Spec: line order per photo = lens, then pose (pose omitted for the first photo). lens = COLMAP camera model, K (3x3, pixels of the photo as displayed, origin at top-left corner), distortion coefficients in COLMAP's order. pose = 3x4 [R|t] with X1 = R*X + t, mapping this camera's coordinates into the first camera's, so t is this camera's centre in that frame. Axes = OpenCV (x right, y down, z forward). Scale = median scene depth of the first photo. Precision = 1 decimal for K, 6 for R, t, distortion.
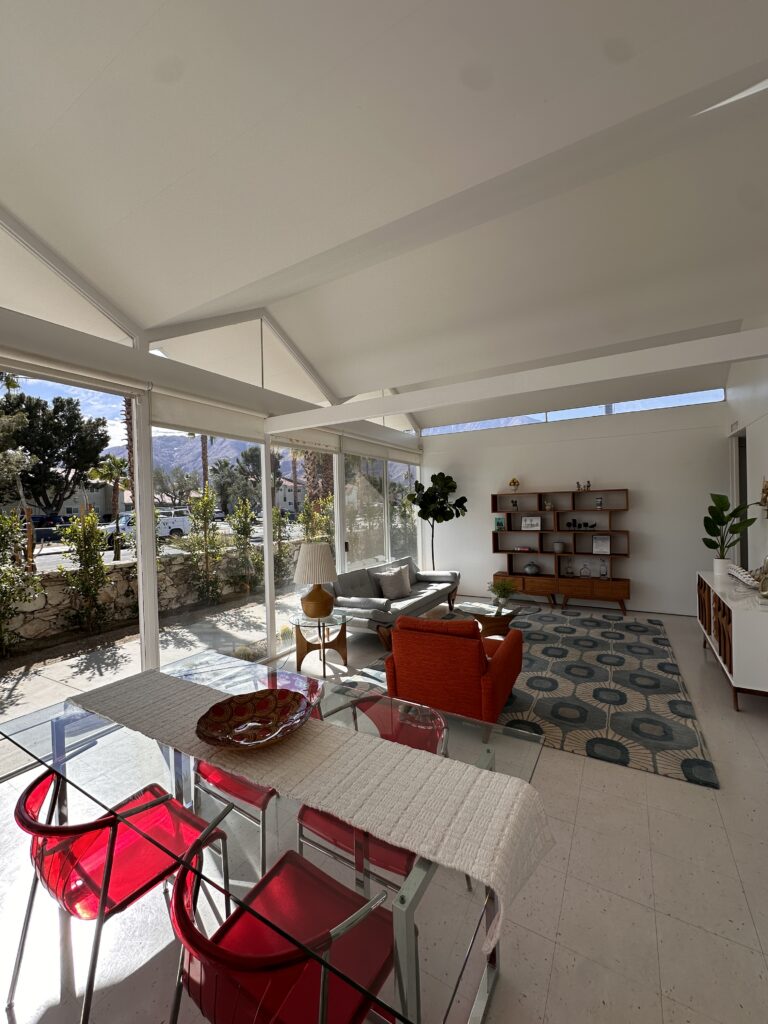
lens RADIAL K [[415.9, 0, 384.0], [0, 415.9, 512.0], [0, 0, 1]] dist [0.000344, 0.000007]
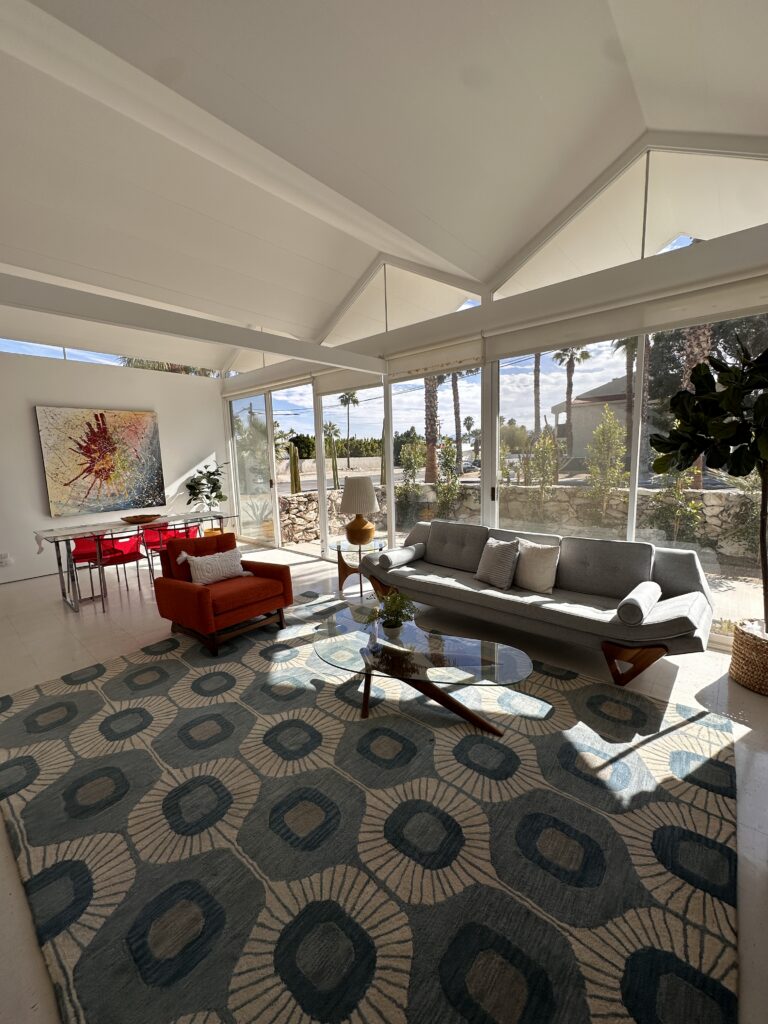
lens RADIAL K [[399.1, 0, 384.0], [0, 399.1, 512.0], [0, 0, 1]] dist [-0.025573, -0.000009]
pose [[-0.181333, 0.168768, -0.968832, 0.877400], [0.018838, 0.985580, 0.168159, -0.008632], [0.983241, 0.012242, -0.181898, 1.298486]]
